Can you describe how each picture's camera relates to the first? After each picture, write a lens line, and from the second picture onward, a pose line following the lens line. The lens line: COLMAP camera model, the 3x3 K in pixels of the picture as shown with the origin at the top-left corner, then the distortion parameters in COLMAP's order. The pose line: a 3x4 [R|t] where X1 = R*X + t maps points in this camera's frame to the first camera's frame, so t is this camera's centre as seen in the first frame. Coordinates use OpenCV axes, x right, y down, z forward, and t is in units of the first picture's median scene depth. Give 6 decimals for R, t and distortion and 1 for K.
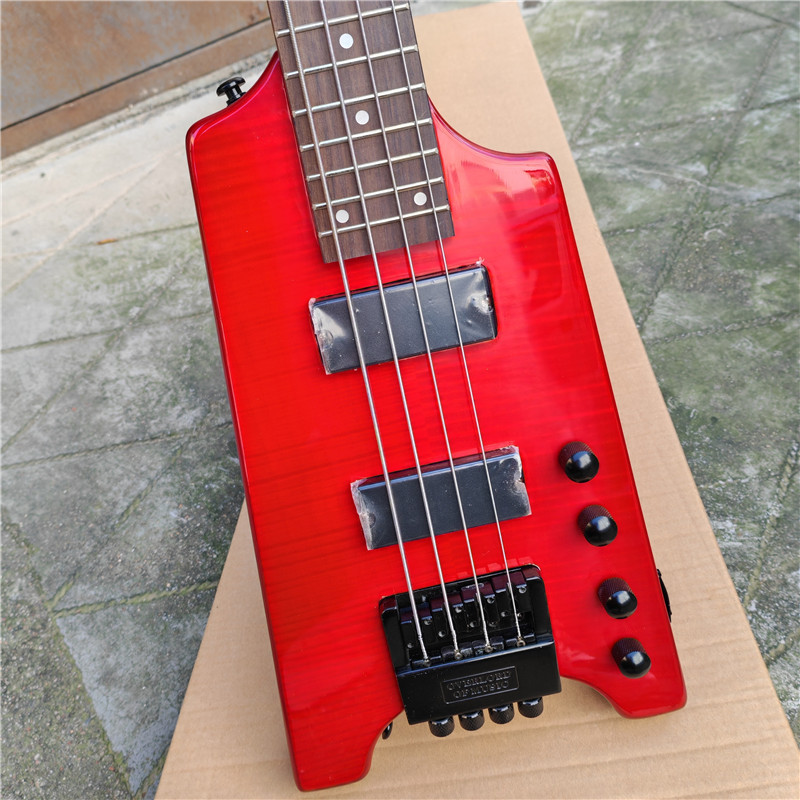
lens RADIAL K [[826.7, 0, 398.7], [0, 826.7, 399.7], [0, 0, 1]] dist [0.036842, 0.000000]
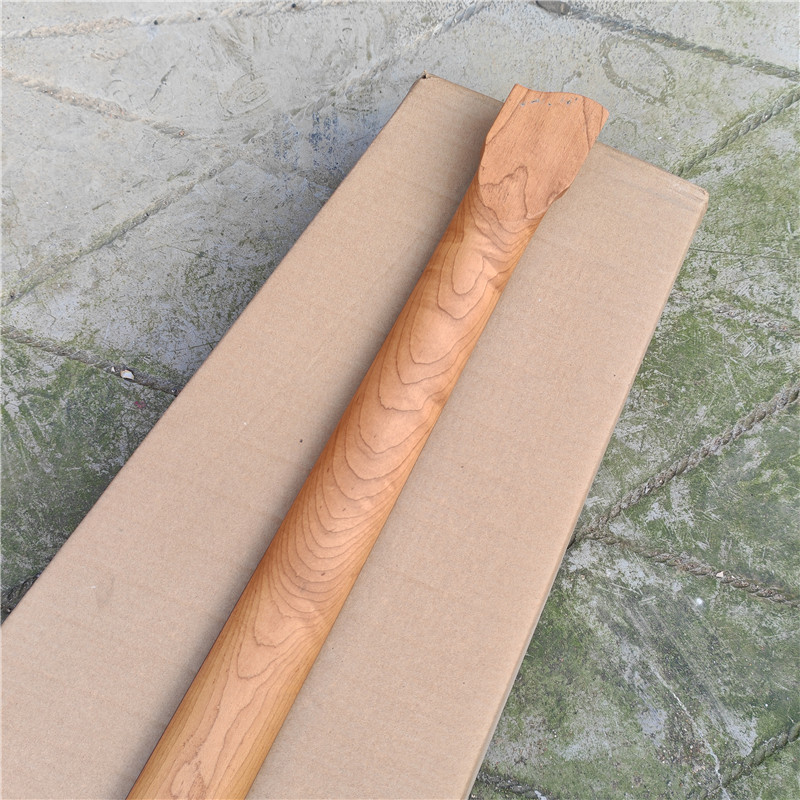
lens RADIAL K [[826.7, 0, 399.9], [0, 826.7, 399.7], [0, 0, 1]] dist [0.036842, 0.000000]
pose [[0.874778, 0.477755, 0.080714, 0.029414], [-0.436495, 0.704740, 0.559298, -0.870216], [0.210325, -0.524492, 0.825028, 0.857666]]
